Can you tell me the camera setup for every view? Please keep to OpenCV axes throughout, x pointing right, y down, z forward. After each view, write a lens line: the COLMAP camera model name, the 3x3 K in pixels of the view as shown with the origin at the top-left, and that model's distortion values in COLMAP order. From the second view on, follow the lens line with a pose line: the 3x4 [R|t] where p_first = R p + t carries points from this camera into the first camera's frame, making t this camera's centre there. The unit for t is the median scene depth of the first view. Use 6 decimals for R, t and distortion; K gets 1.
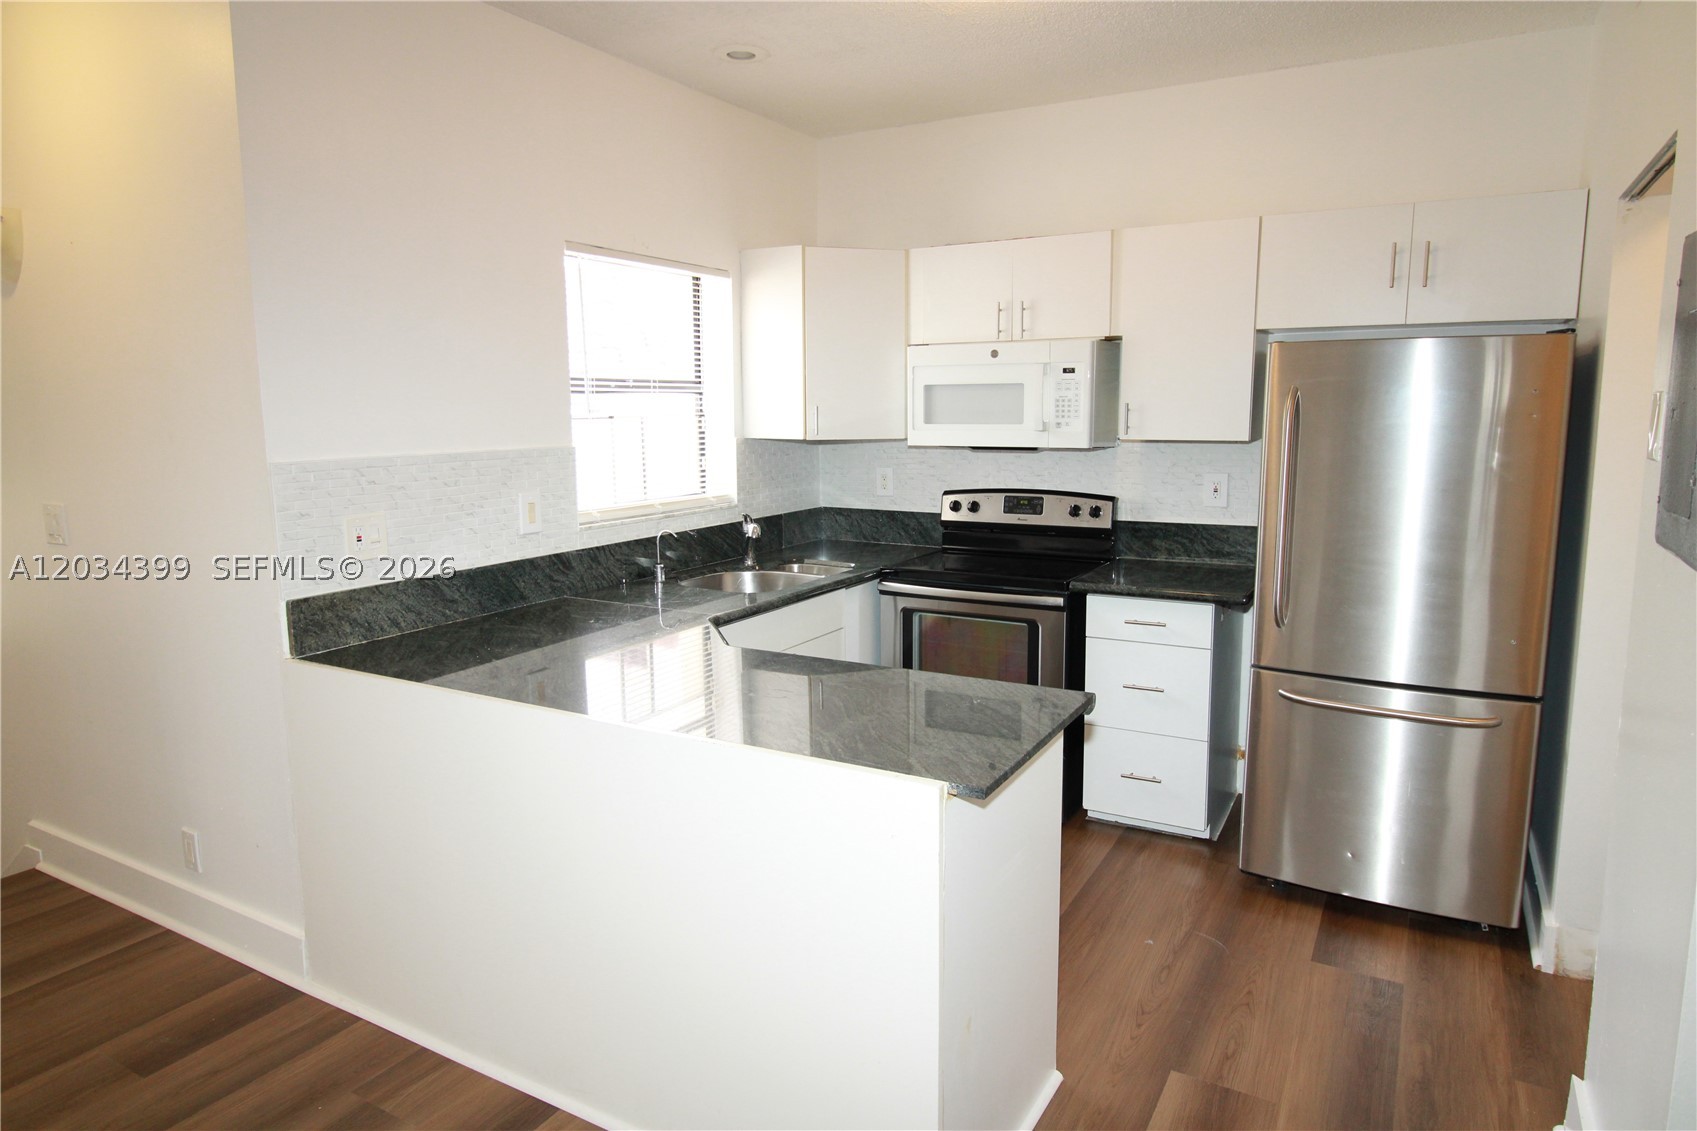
lens RADIAL K [[1040.1, 0, 843.7], [0, 1040.1, 555.5], [0, 0, 1]] dist [0.009945, -0.000154]
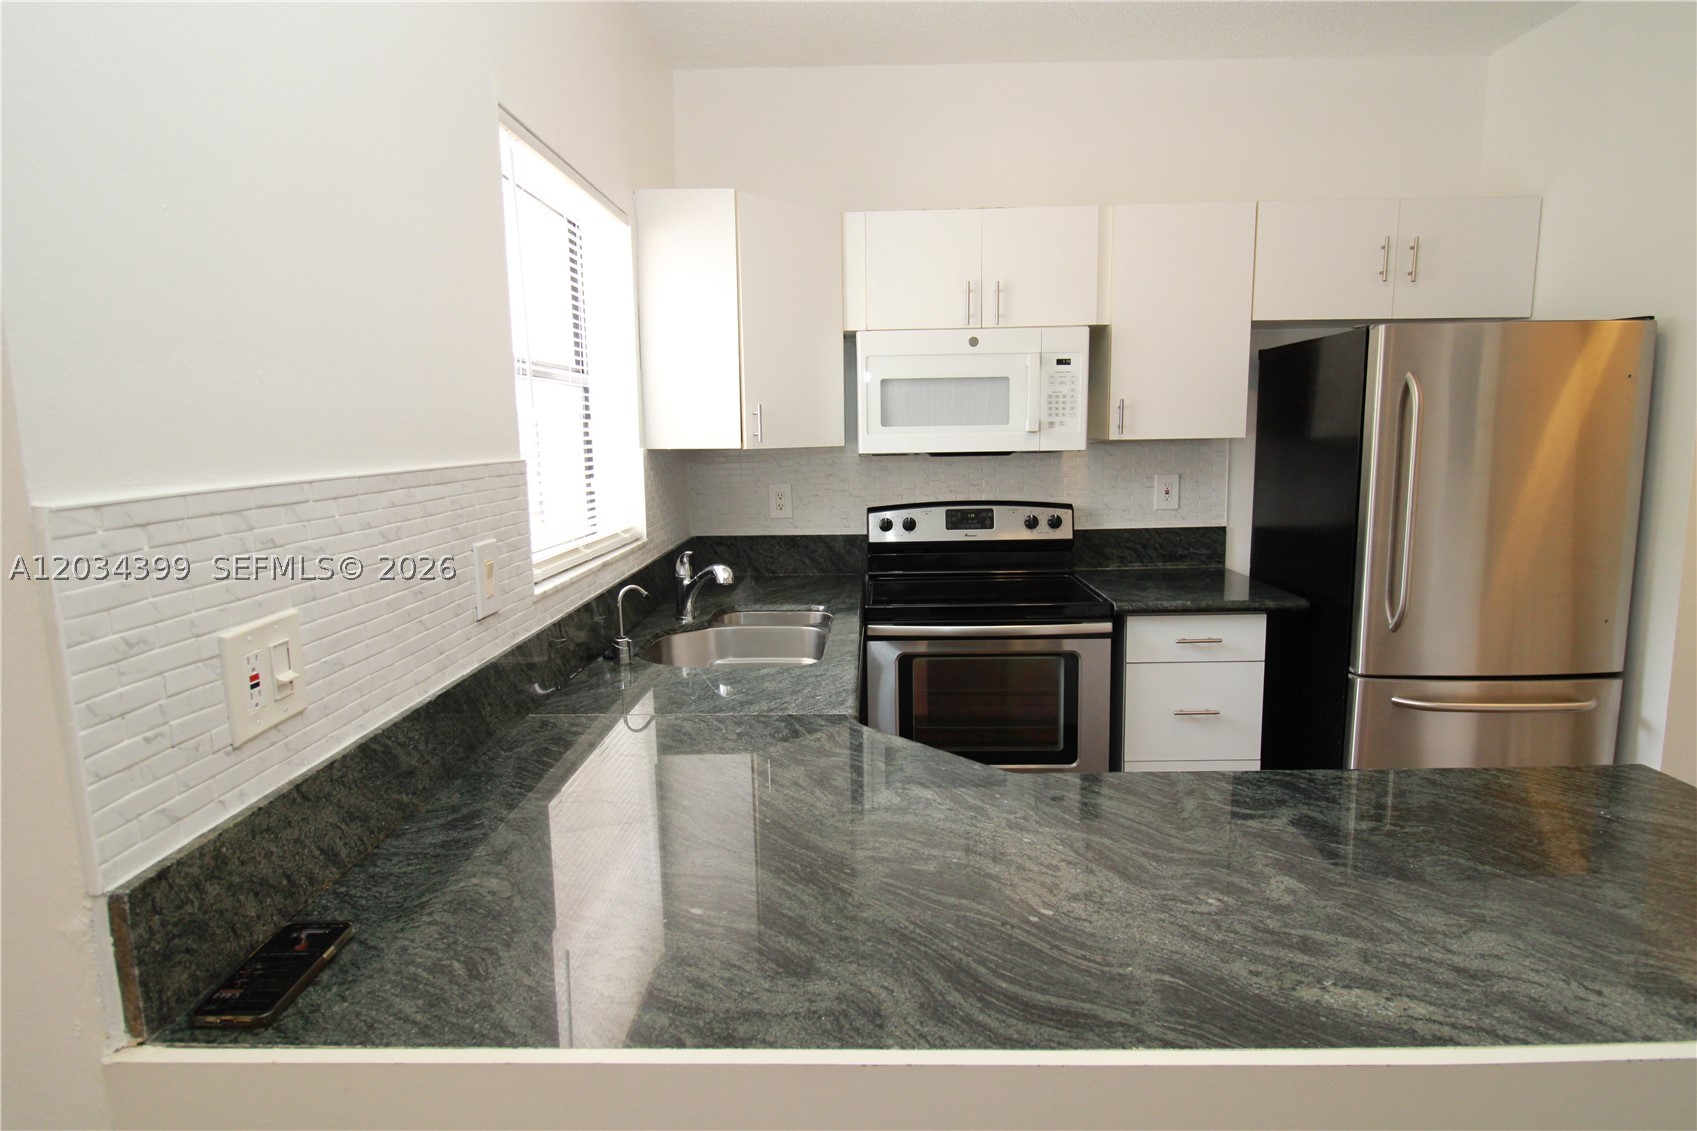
lens RADIAL K [[909.2, 0, 859.8], [0, 909.2, 553.3], [0, 0, 1]] dist [0.005270, 0.000353]
pose [[0.874227, -0.074036, 0.479839, -0.291252], [0.079969, 0.996764, 0.008097, -0.034749], [-0.478886, 0.031294, 0.877319, 0.388277]]
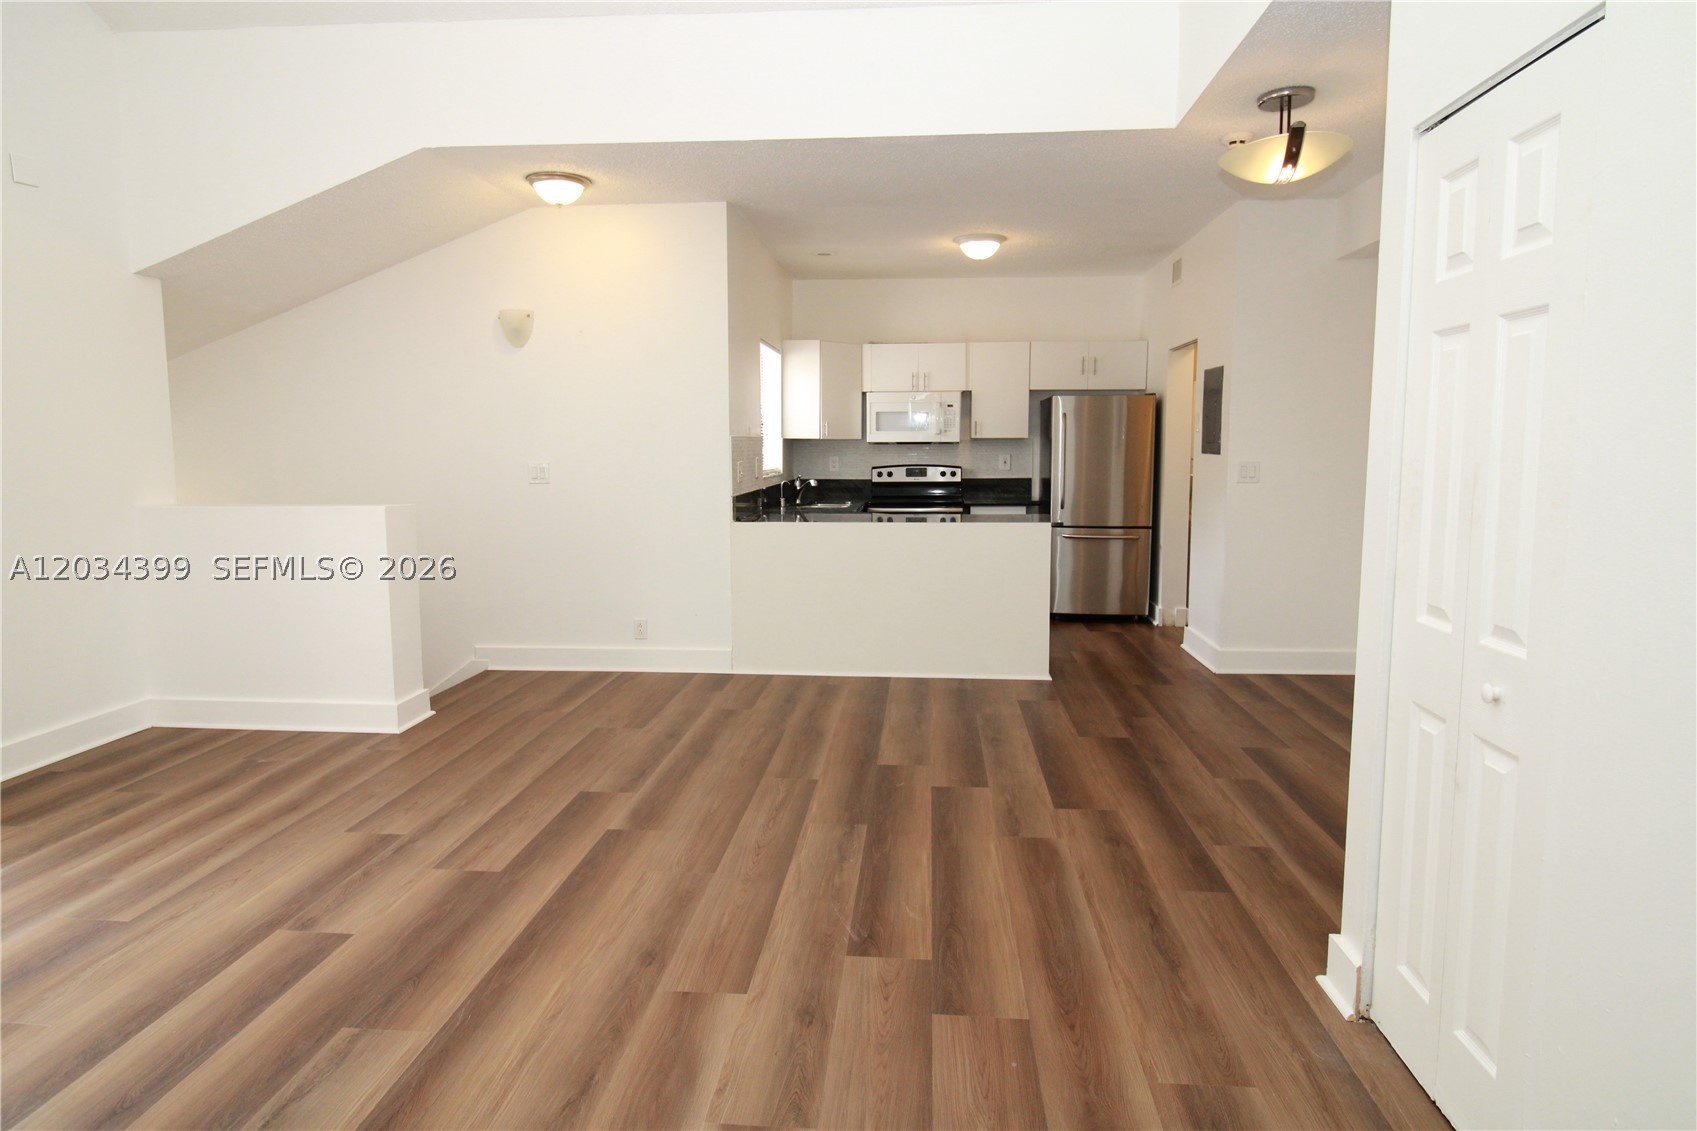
lens RADIAL K [[960.1, 0, 853.7], [0, 960.1, 559.7], [0, 0, 1]] dist [-0.002480, -0.004704]
pose [[0.901648, -0.046252, 0.429989, -0.777527], [0.059672, 0.998060, -0.017769, 0.153007], [-0.428333, 0.041680, 0.902659, -0.648067]]
